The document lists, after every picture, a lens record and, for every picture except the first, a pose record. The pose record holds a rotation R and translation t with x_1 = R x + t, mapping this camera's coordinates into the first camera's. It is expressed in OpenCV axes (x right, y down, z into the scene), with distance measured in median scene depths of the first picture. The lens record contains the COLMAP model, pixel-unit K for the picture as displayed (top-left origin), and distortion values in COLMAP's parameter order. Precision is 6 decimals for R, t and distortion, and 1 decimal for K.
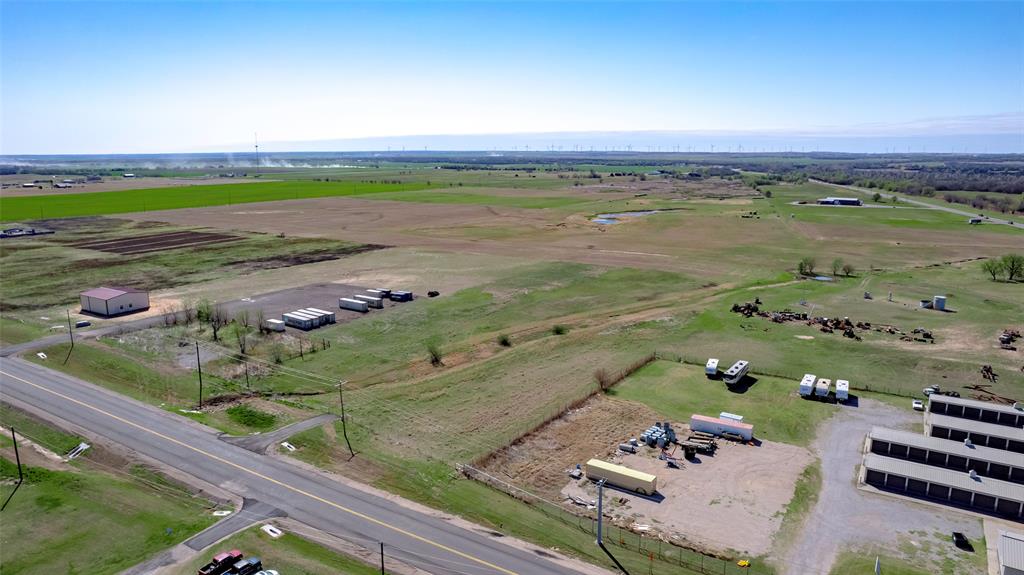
lens RADIAL K [[671.8, 0, 514.2], [0, 671.8, 288.6], [0, 0, 1]] dist [-0.076605, 0.069201]
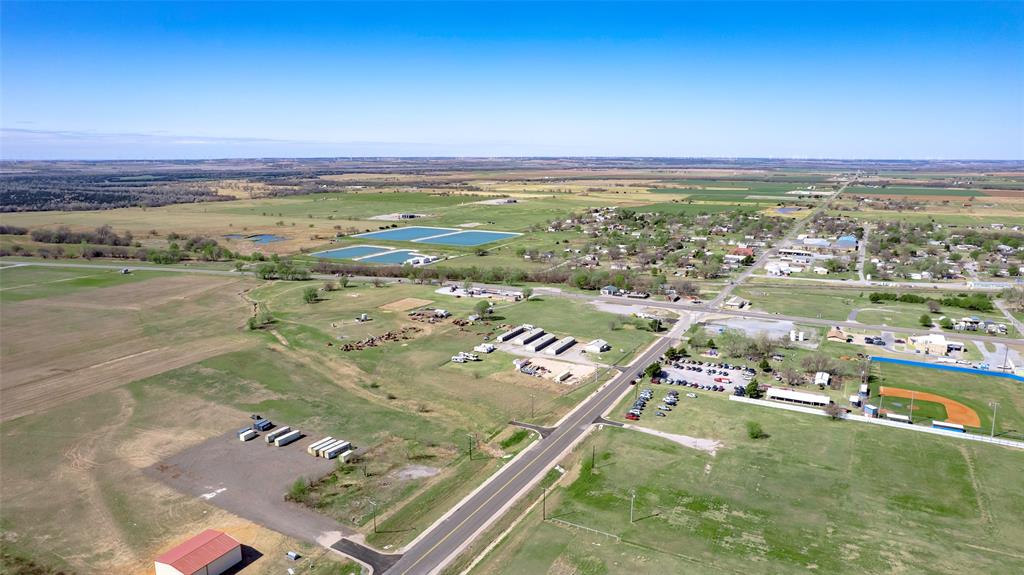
lens RADIAL K [[653.4, 0, 512.0], [0, 653.4, 287.5], [0, 0, 1]] dist [-0.074659, 0.059484]
pose [[-0.052842, -0.197642, 0.978849, -1.582735], [0.202070, 0.957824, 0.204305, -0.459512], [-0.977945, 0.208591, -0.010676, 0.664788]]
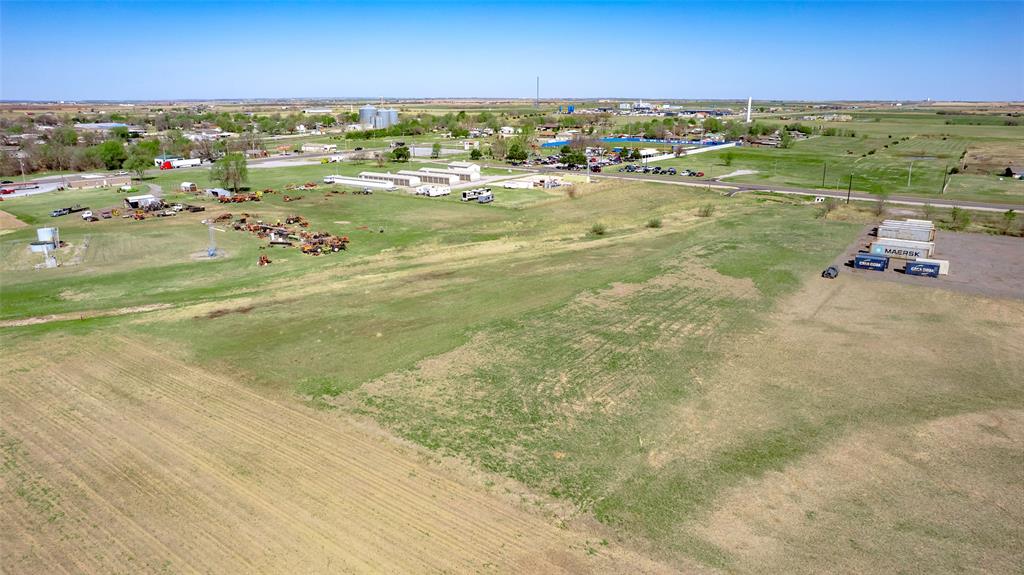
lens RADIAL K [[653.4, 0, 512.0], [0, 653.4, 287.5], [0, 0, 1]] dist [-0.074659, 0.059484]
pose [[-0.997734, -0.019589, 0.064363, 0.129770], [0.013023, 0.882343, 0.470426, -0.292554], [-0.066005, 0.470198, -0.880089, 1.901670]]
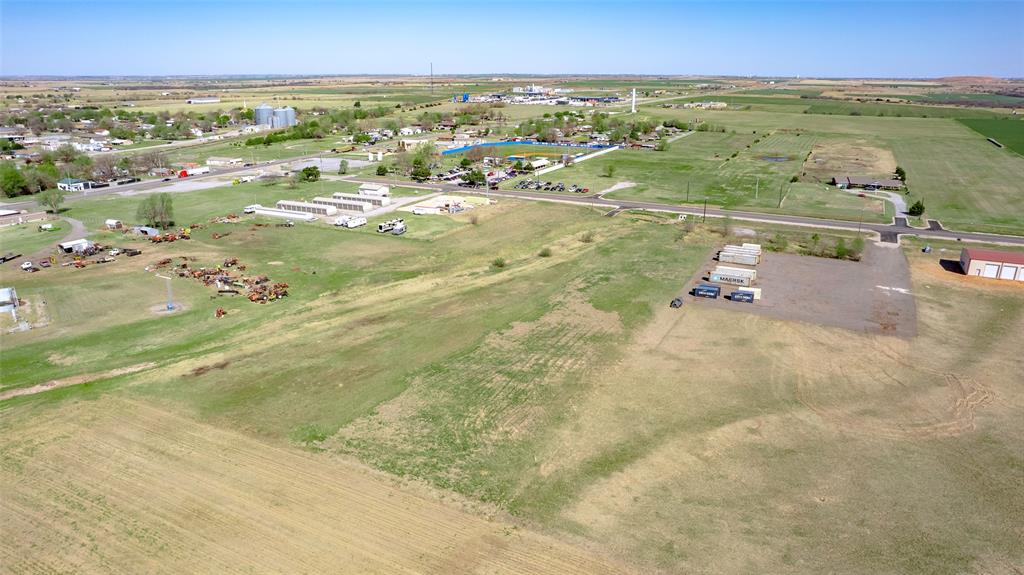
lens RADIAL K [[653.4, 0, 512.0], [0, 653.4, 287.5], [0, 0, 1]] dist [-0.074659, 0.059484]
pose [[-0.995979, 0.028109, -0.085067, 0.142749], [-0.018320, 0.865547, 0.500493, -0.446028], [0.087698, 0.500039, -0.861551, 2.020237]]
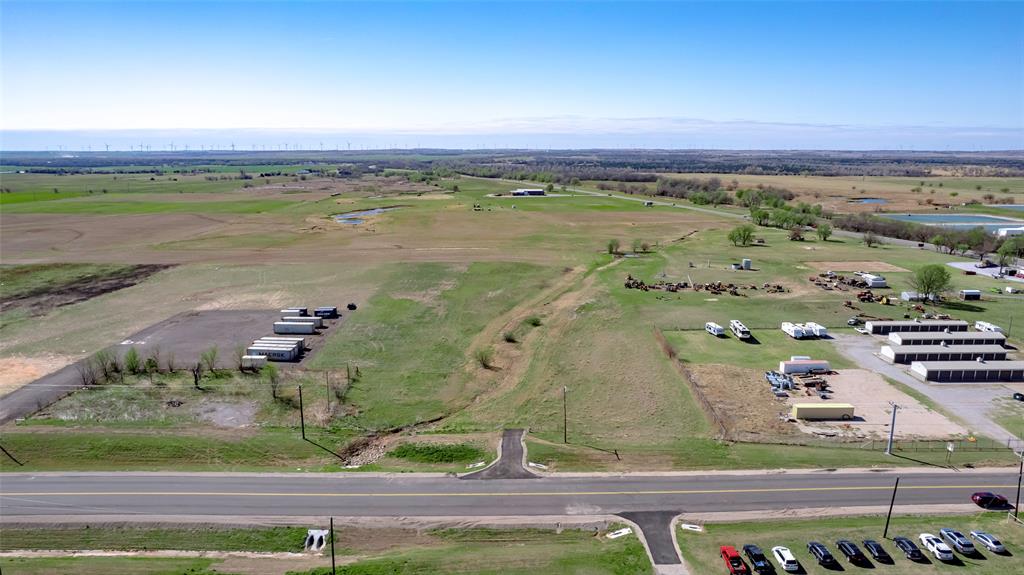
lens RADIAL K [[681.3, 0, 517.2], [0, 681.3, 284.7], [0, 0, 1]] dist [-0.074788, 0.065516]
pose [[0.839200, -0.105450, 0.533501, -0.539628], [0.108447, 0.993766, 0.025838, -0.026203], [-0.532900, 0.036173, 0.845405, 0.133136]]
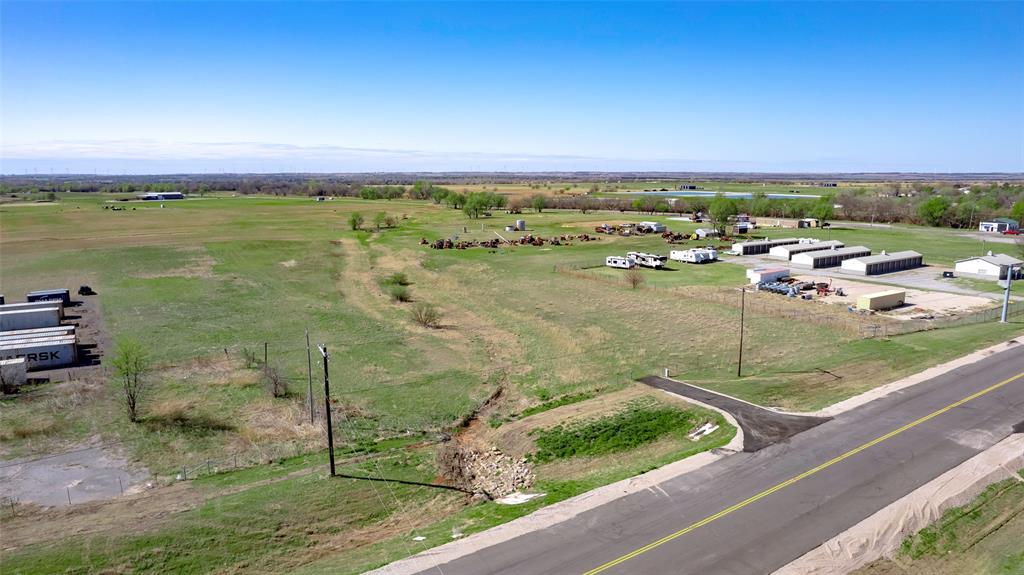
lens RADIAL K [[662.1, 0, 514.0], [0, 662.1, 286.3], [0, 0, 1]] dist [-0.082844, 0.075989]
pose [[0.396885, -0.153638, 0.904918, -0.581073], [0.186264, 0.978859, 0.084499, 0.031917], [-0.898770, 0.135017, 0.417112, 0.613752]]
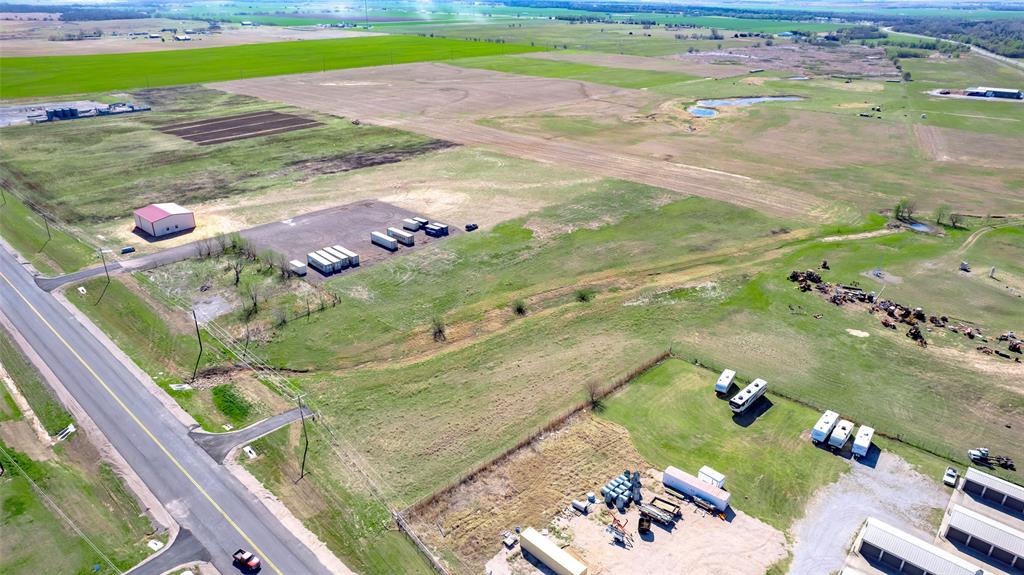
lens RADIAL K [[662.4, 0, 512.0], [0, 662.4, 287.5], [0, 0, 1]] dist [-0.079011, 0.072912]
pose [[0.983401, 0.086386, -0.159563, 0.121935], [-0.048661, 0.972741, 0.226732, -0.161257], [0.174800, -0.215204, 0.960798, 0.108074]]
